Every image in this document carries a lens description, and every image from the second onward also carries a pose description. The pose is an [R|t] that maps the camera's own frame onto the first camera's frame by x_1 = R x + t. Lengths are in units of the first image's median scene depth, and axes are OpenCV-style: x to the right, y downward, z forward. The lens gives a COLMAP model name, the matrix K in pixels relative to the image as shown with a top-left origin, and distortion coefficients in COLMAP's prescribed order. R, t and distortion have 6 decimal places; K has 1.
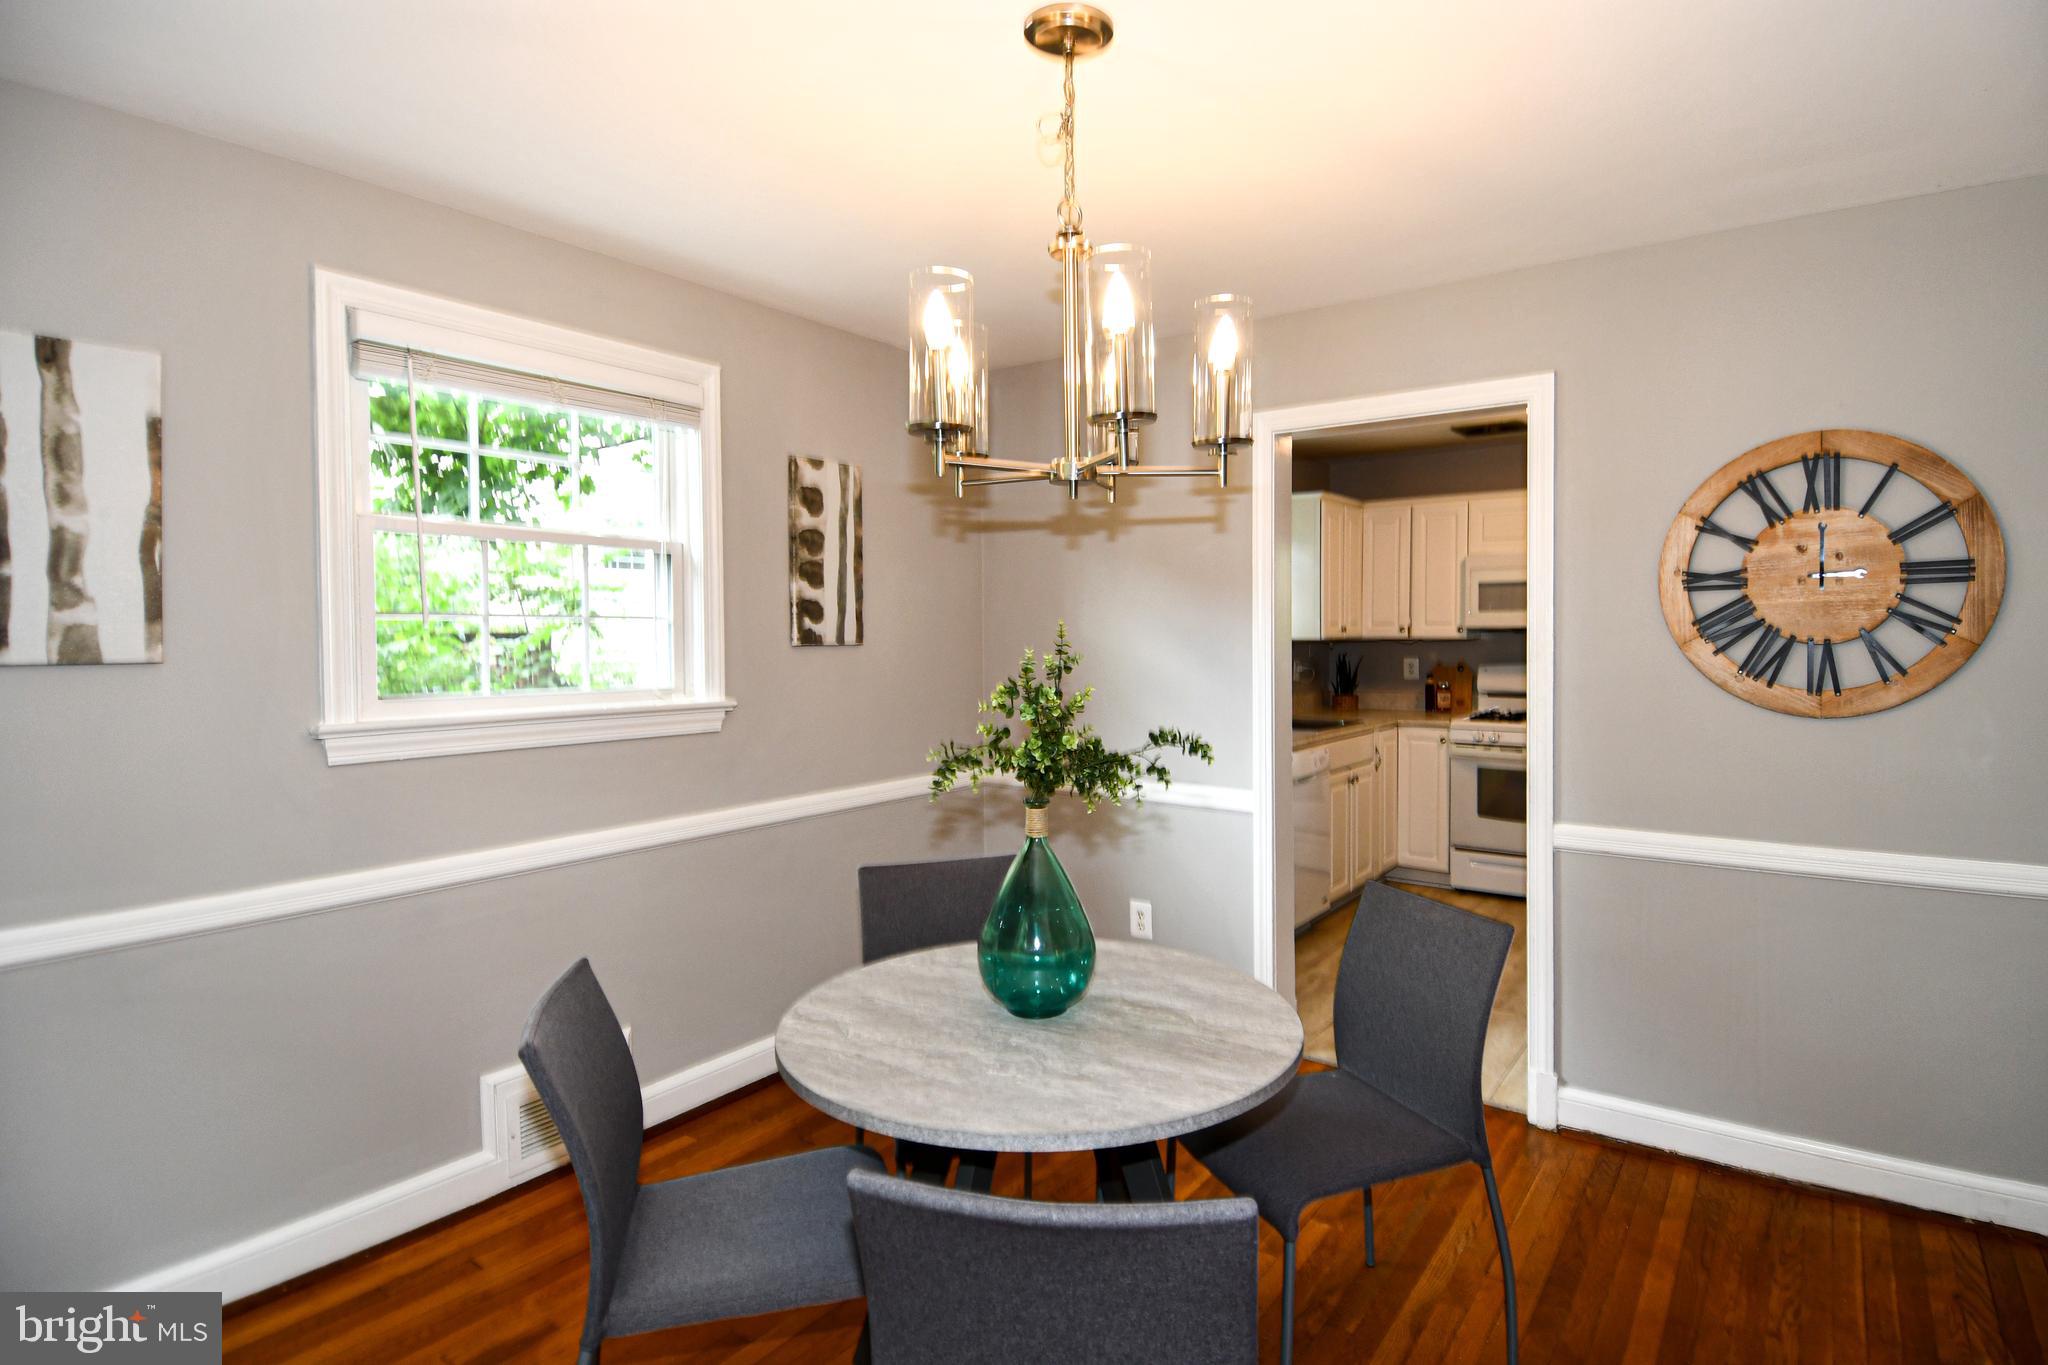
lens RADIAL K [[1125.7, 0, 1056.8], [0, 1125.7, 672.1], [0, 0, 1]] dist [0.031567, -0.034757]
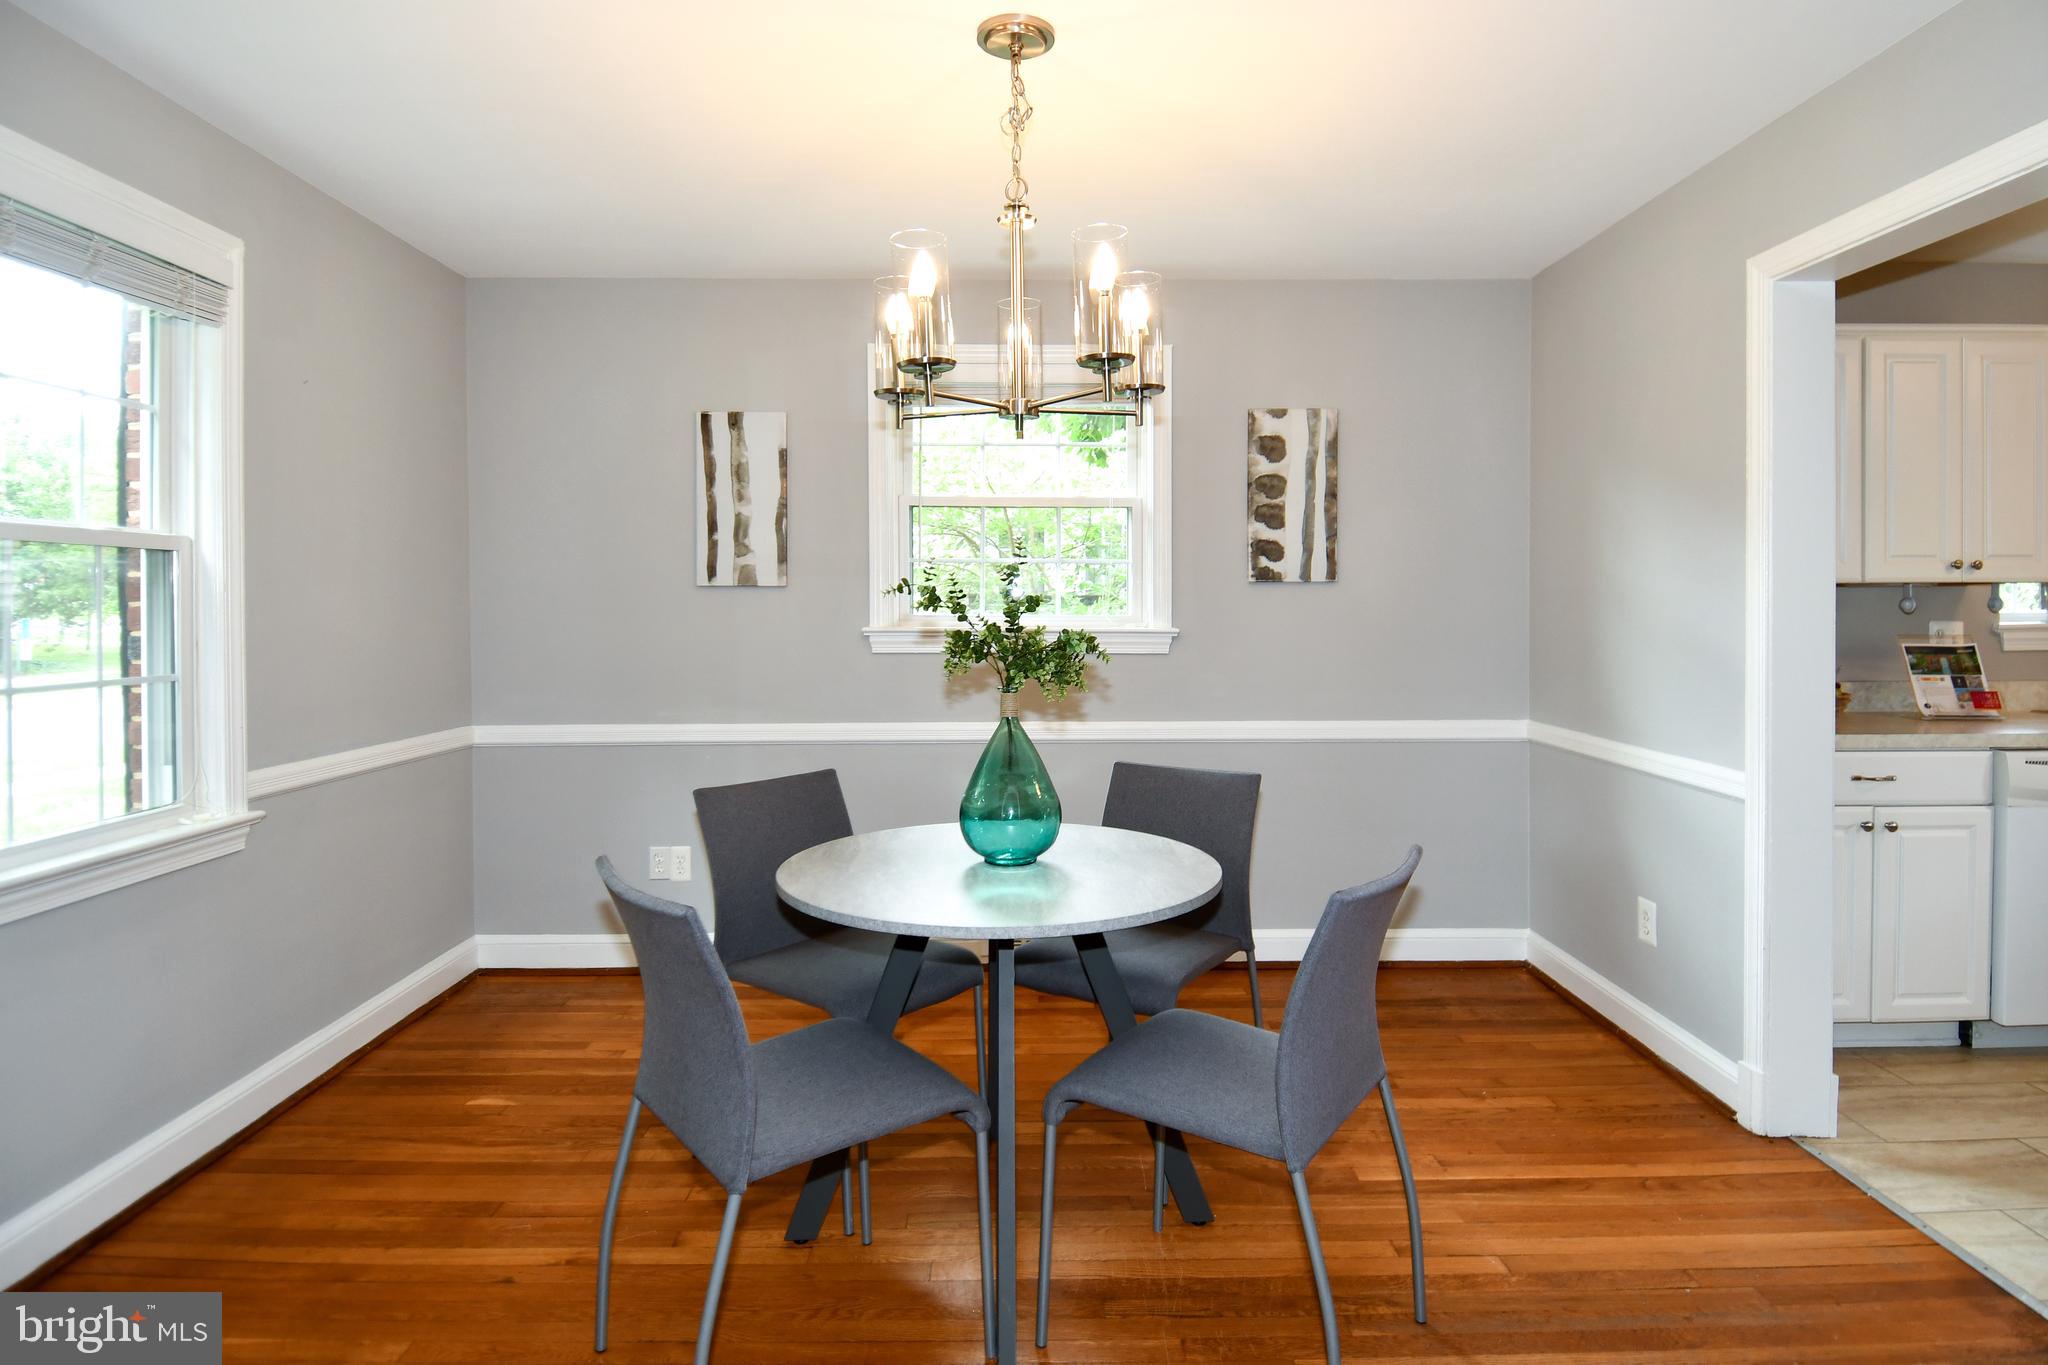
lens RADIAL K [[1125.7, 0, 1025.4], [0, 1125.7, 632.5], [0, 0, 1]] dist [0.031567, -0.034757]
pose [[0.565099, 0.020543, -0.824767, 0.764873], [-0.031691, 0.999493, 0.003182, 0.039679], [0.824414, 0.024340, 0.565464, 0.275624]]
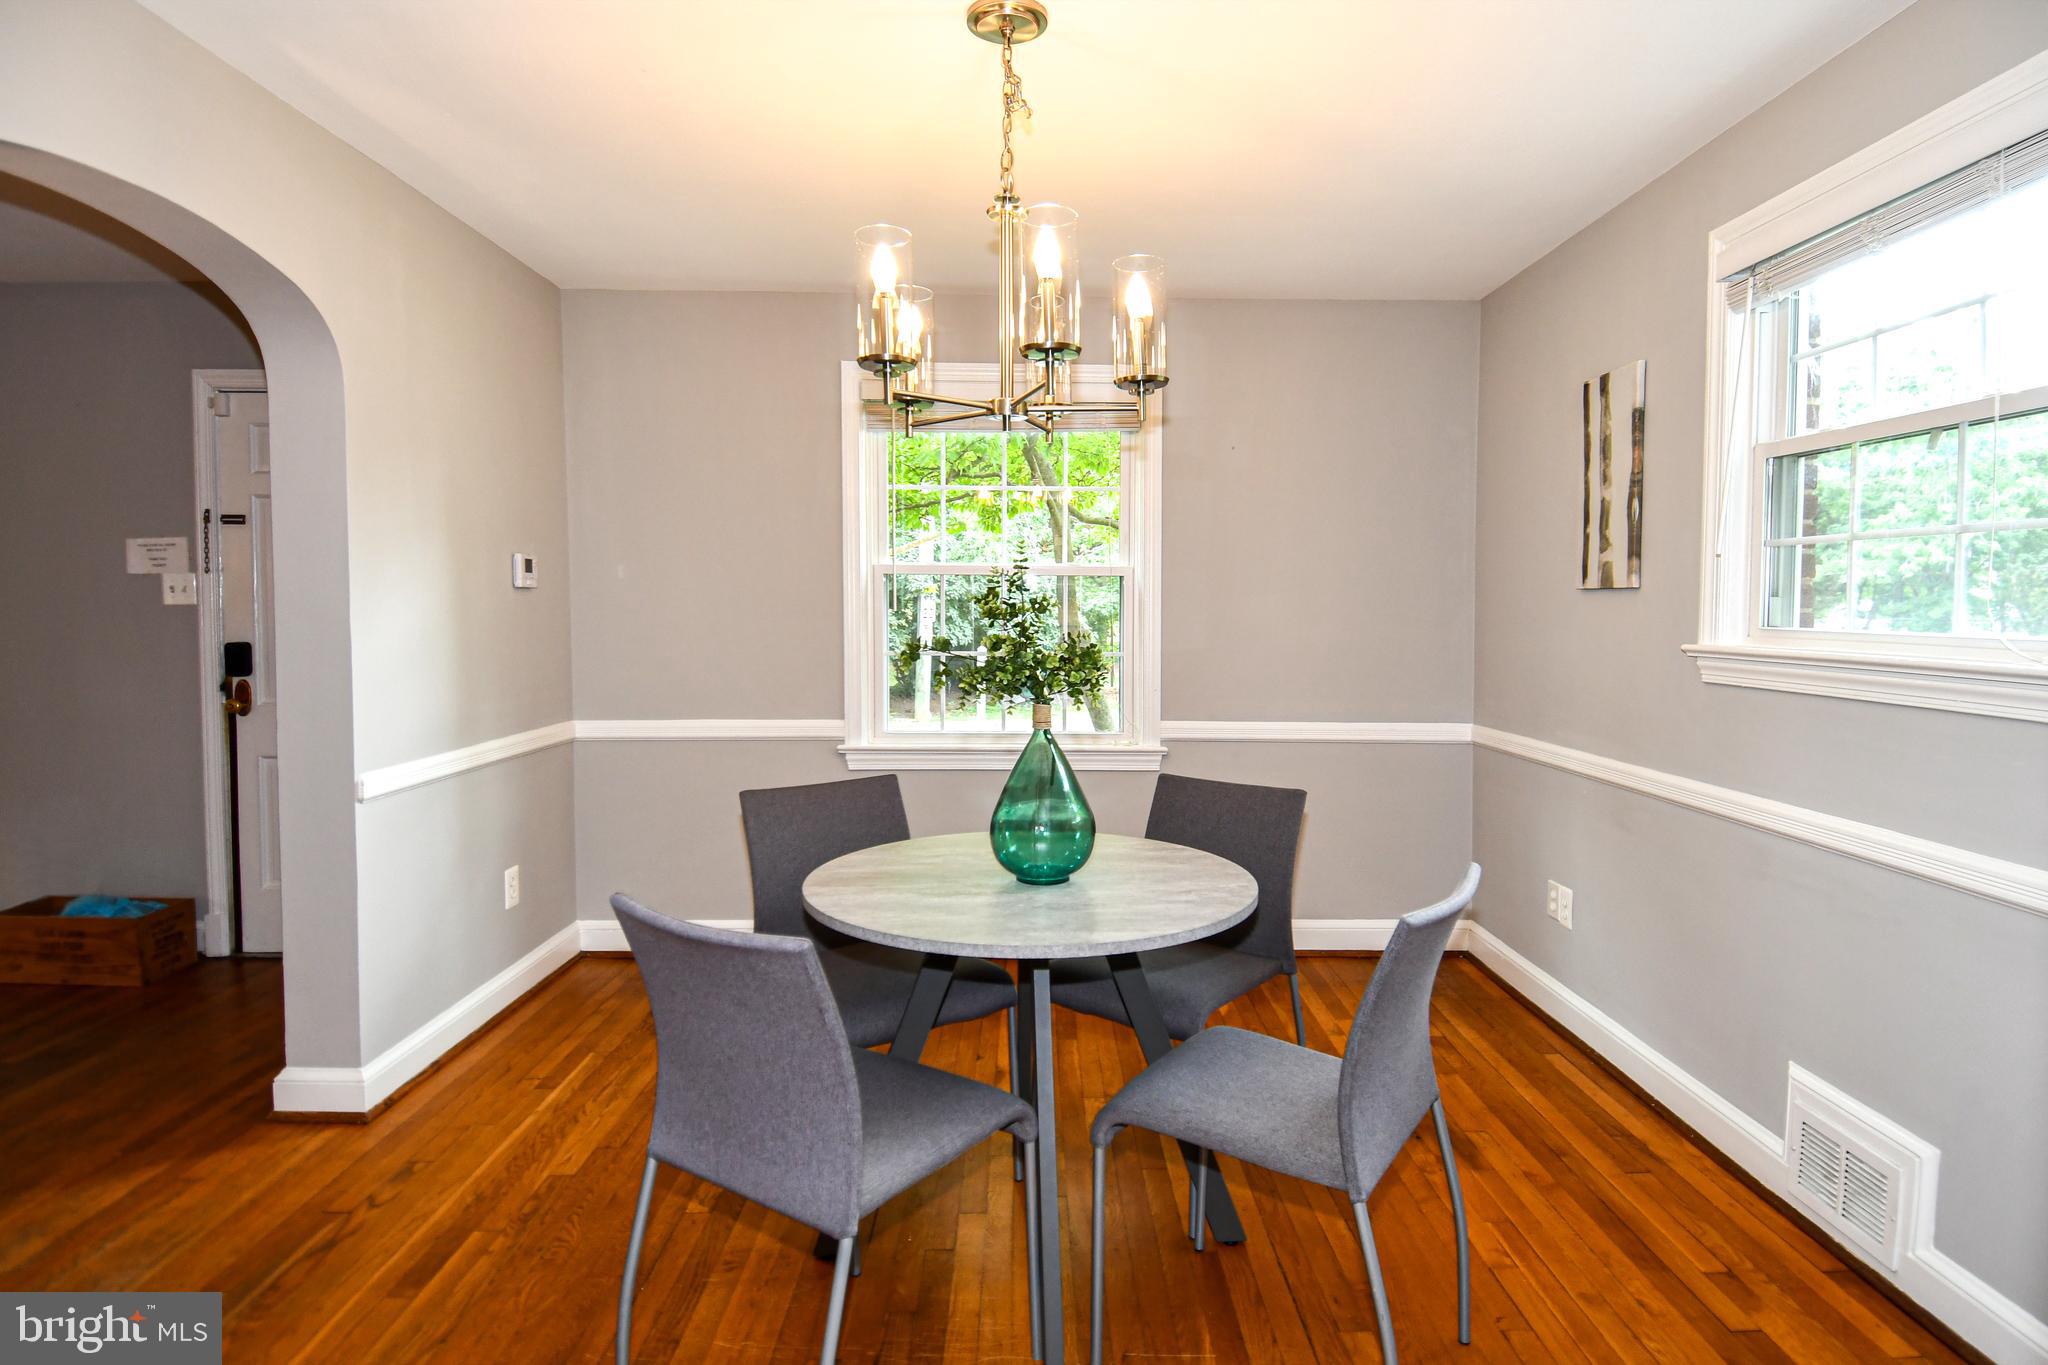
lens RADIAL K [[1125.7, 0, 1059.6], [0, 1125.7, 677.6], [0, 0, 1]] dist [0.031567, -0.034757]
pose [[-0.811629, 0.035355, -0.583103, 0.504892], [-0.025580, 0.995059, 0.095938, -0.012618], [0.583613, 0.092781, -0.806714, 1.494998]]
